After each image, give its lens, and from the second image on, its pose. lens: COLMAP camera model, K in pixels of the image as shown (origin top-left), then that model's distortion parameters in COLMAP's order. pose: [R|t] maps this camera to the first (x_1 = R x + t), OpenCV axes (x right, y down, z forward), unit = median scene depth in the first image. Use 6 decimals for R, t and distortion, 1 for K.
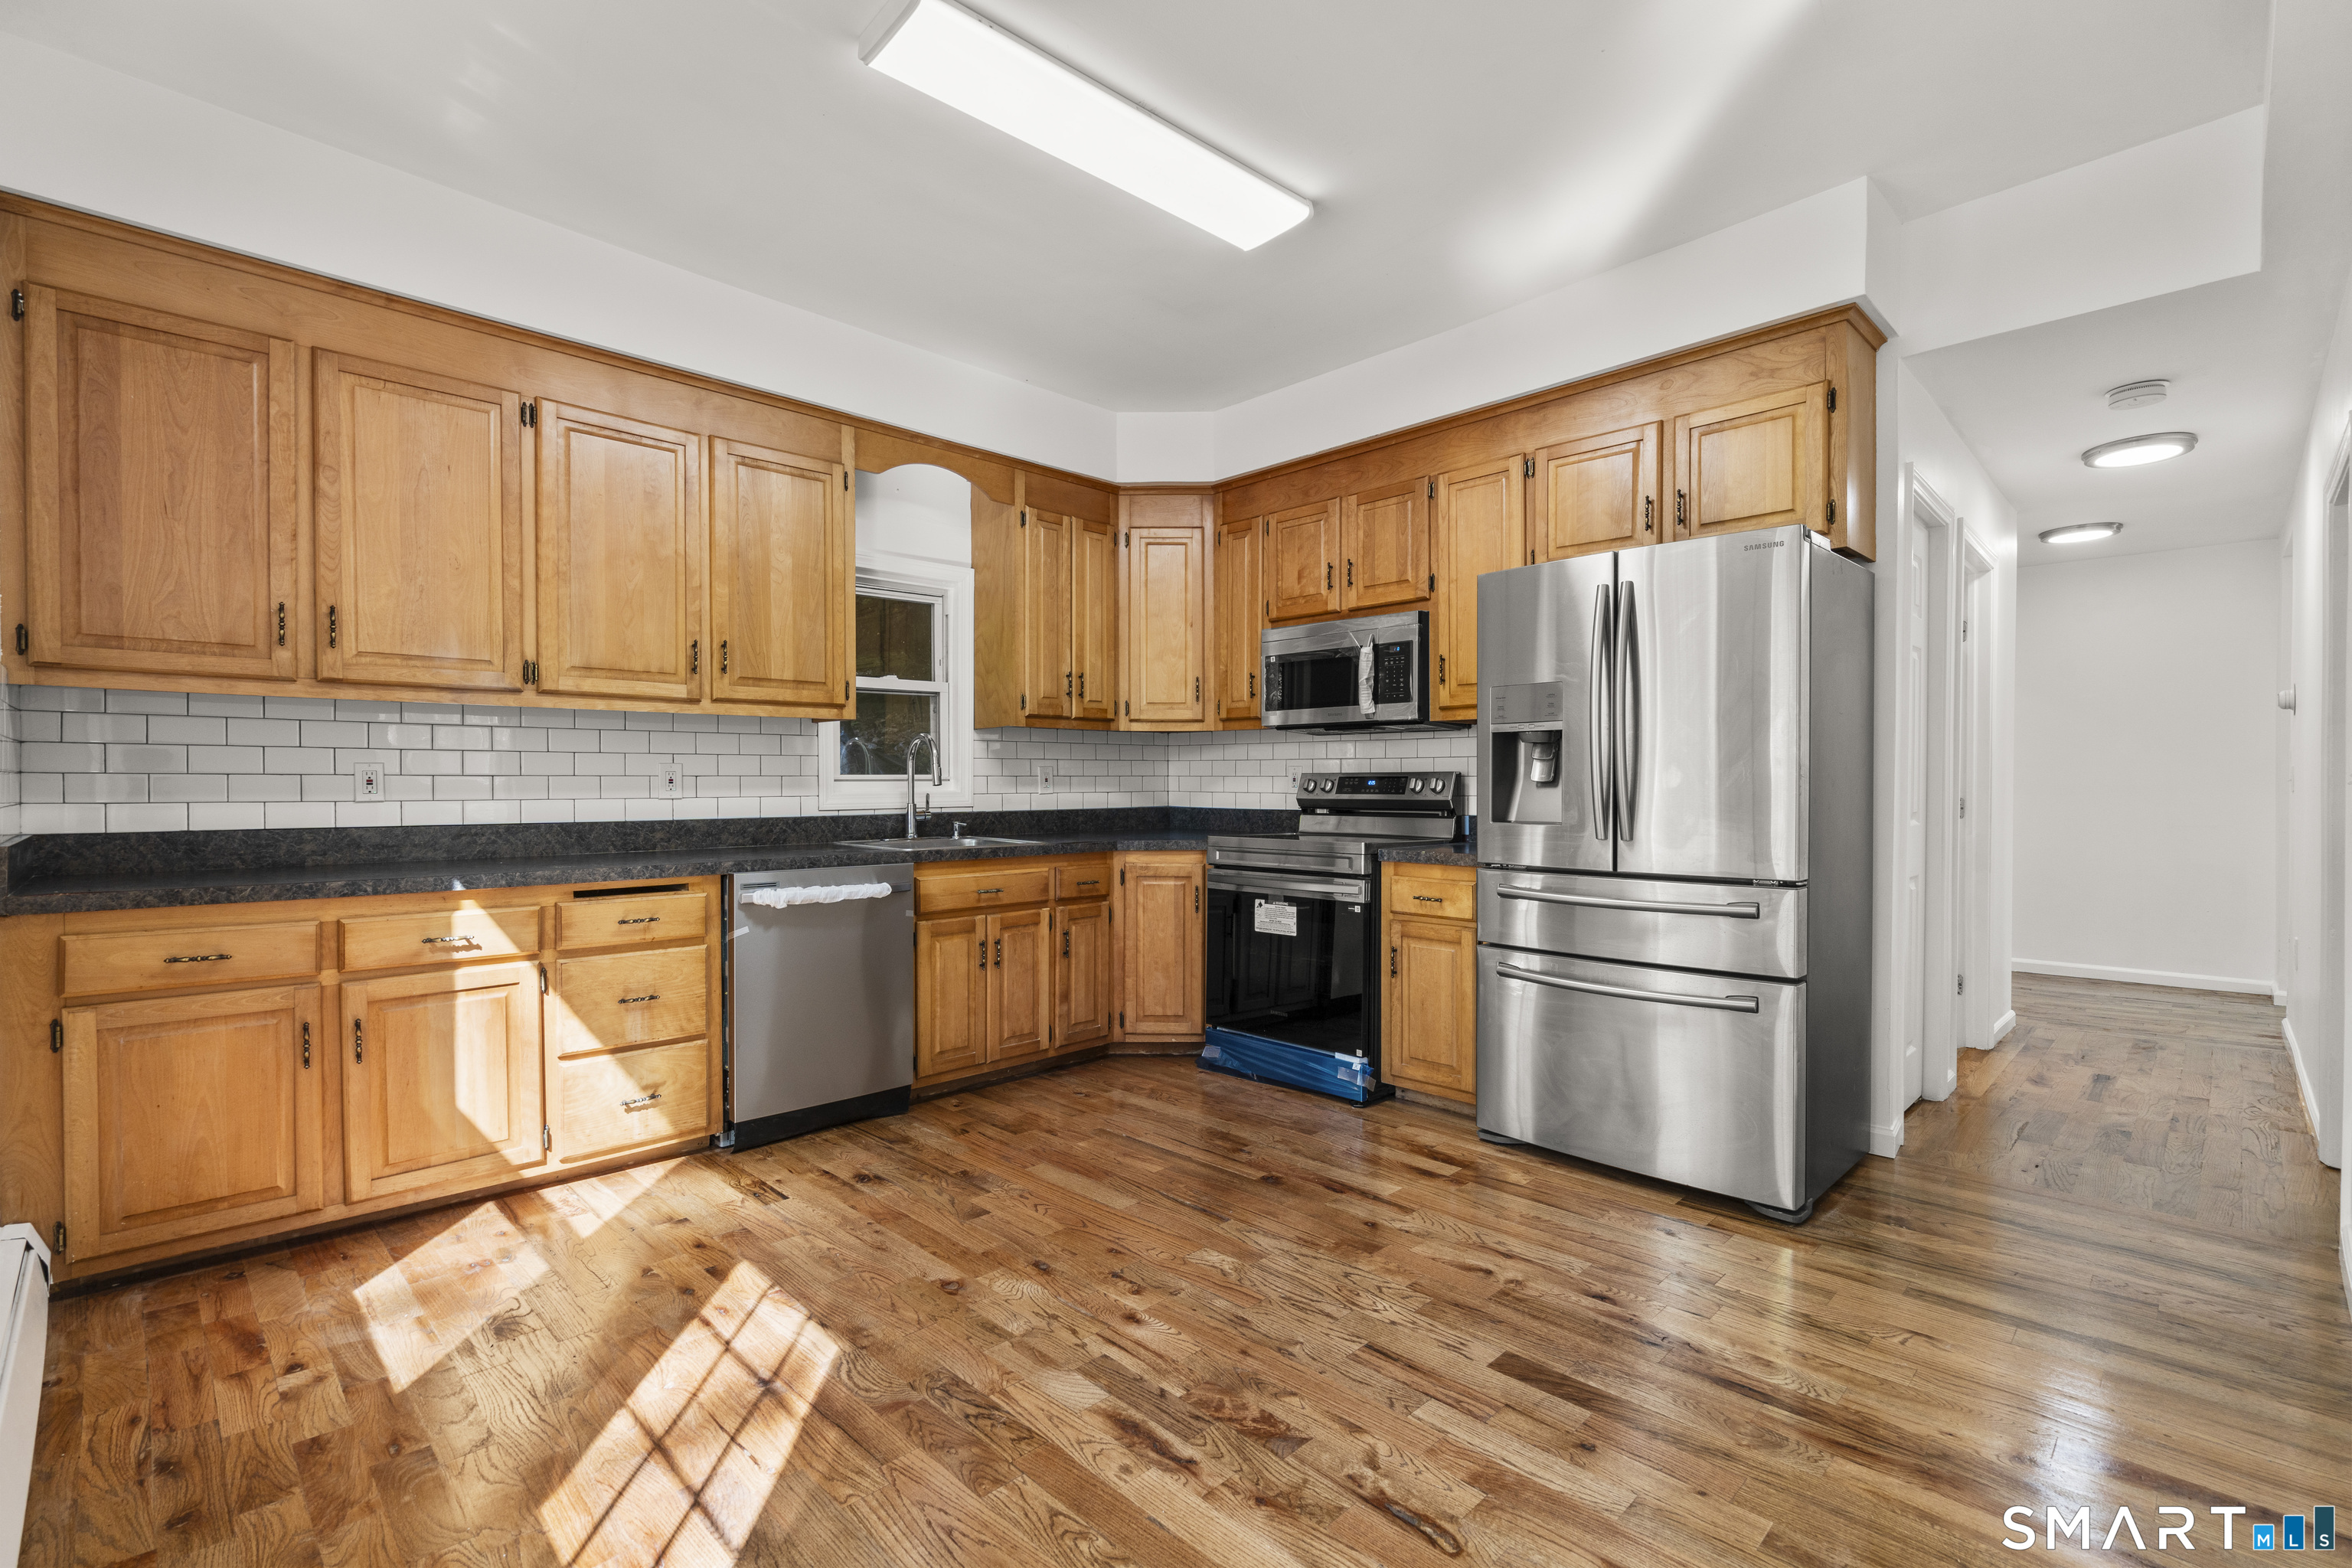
lens RADIAL K [[1047.1, 0, 1174.9], [0, 1047.1, 782.4], [0, 0, 1]] dist [-0.009162, 0.002987]
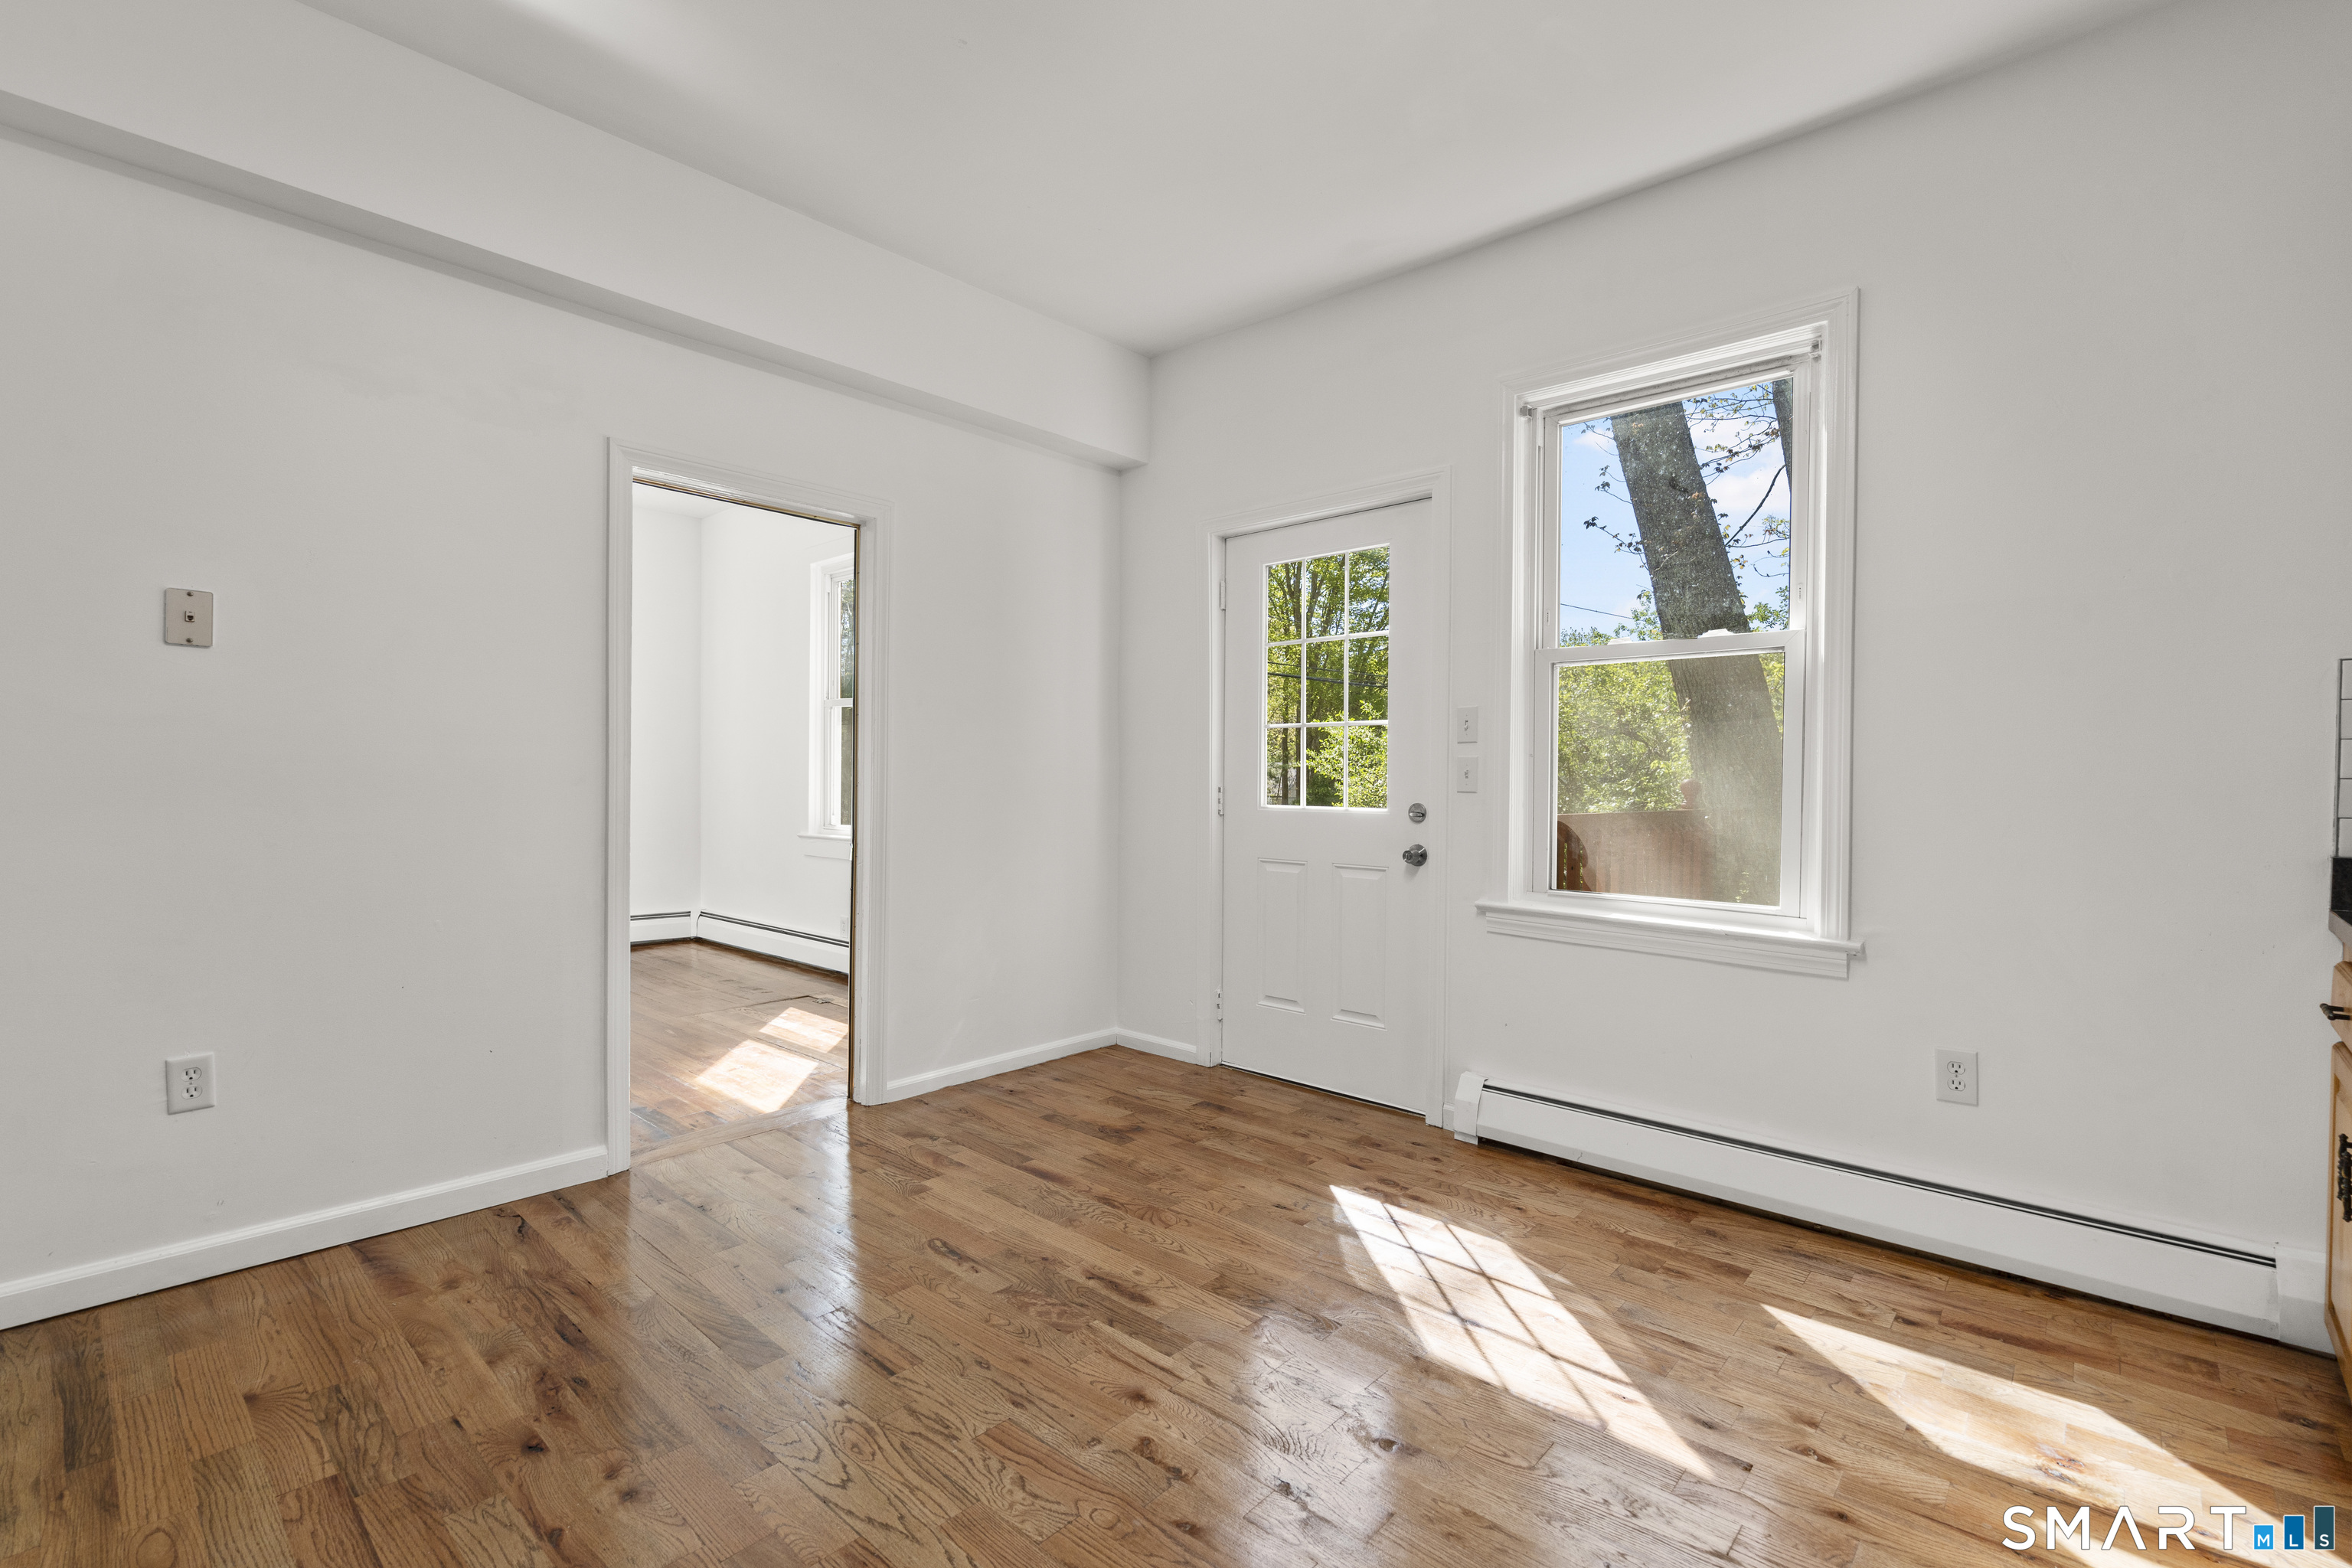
lens RADIAL K [[1047.1, 0, 1157.7], [0, 1047.1, 798.4], [0, 0, 1]] dist [-0.009162, 0.002987]
pose [[-0.999428, -0.012074, -0.031592, -0.009692], [-0.012618, 0.999774, 0.017082, 0.000020], [0.031379, 0.017471, -0.999355, 1.026205]]
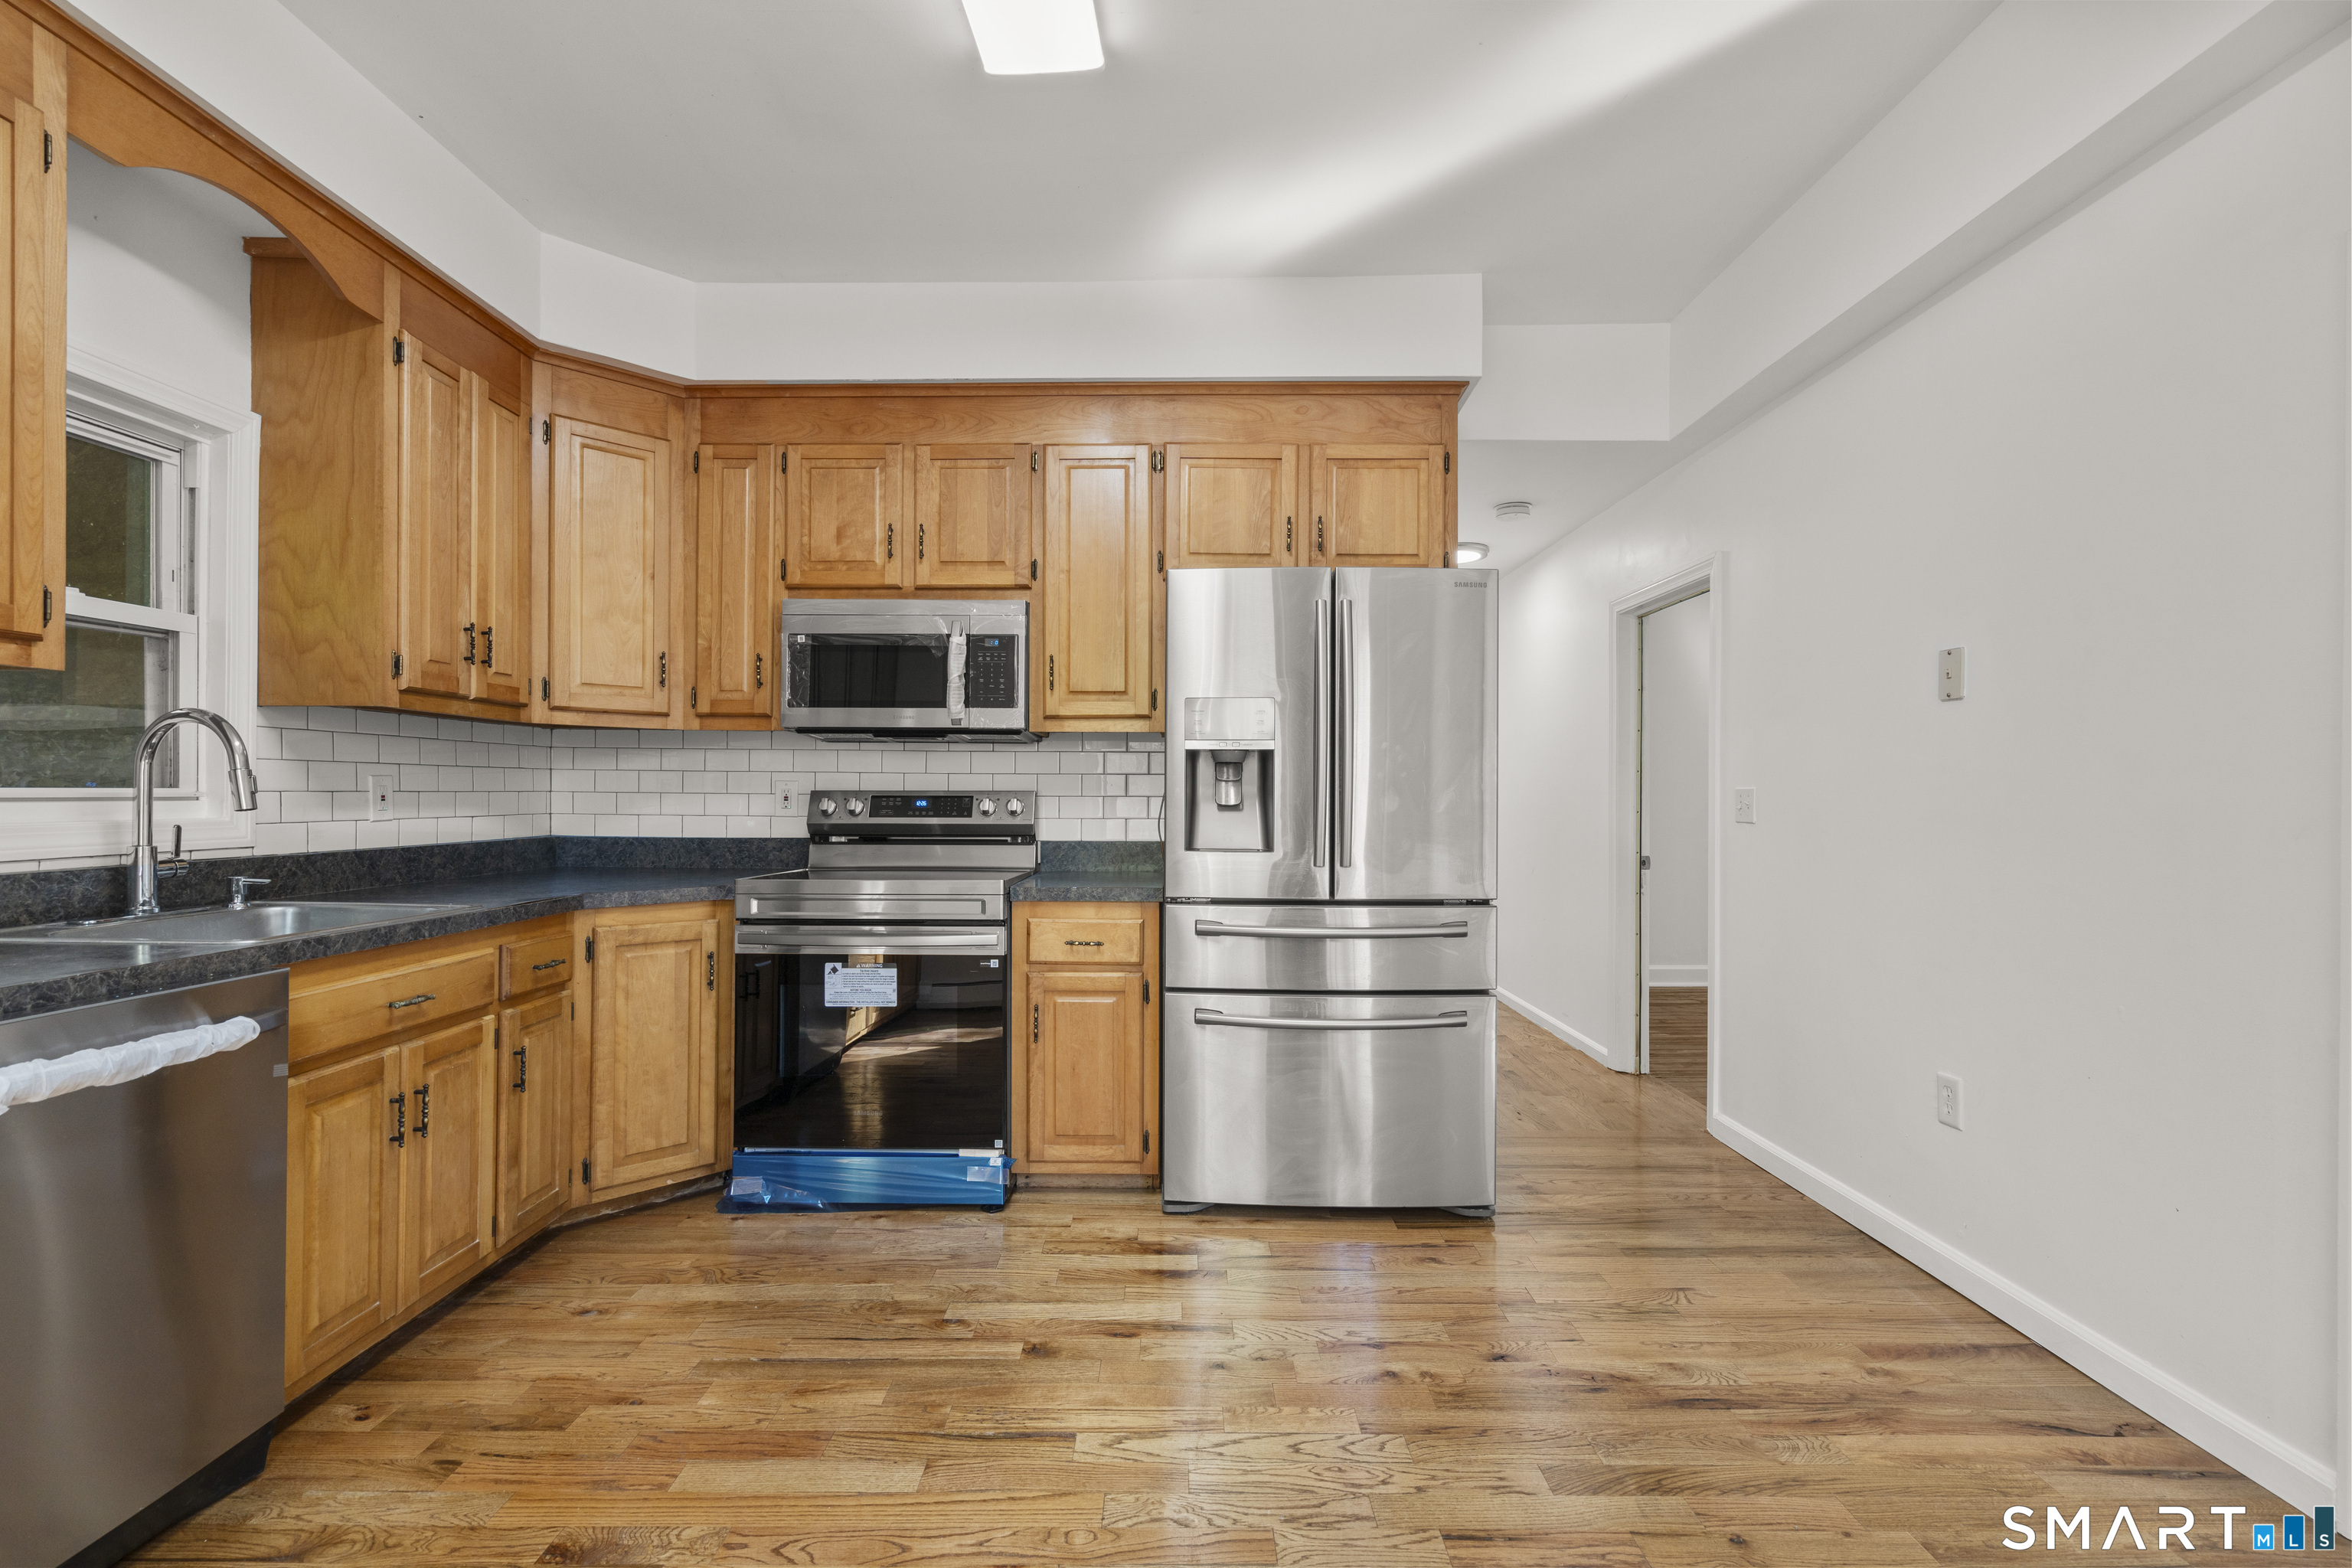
lens RADIAL K [[1047.1, 0, 1181.7], [0, 1047.1, 790.0], [0, 0, 1]] dist [-0.009162, 0.002987]
pose [[0.708828, 0.008637, 0.705328, -0.268248], [-0.004879, 0.999961, -0.007342, -0.005633], [-0.705364, 0.001763, 0.708843, 0.310019]]
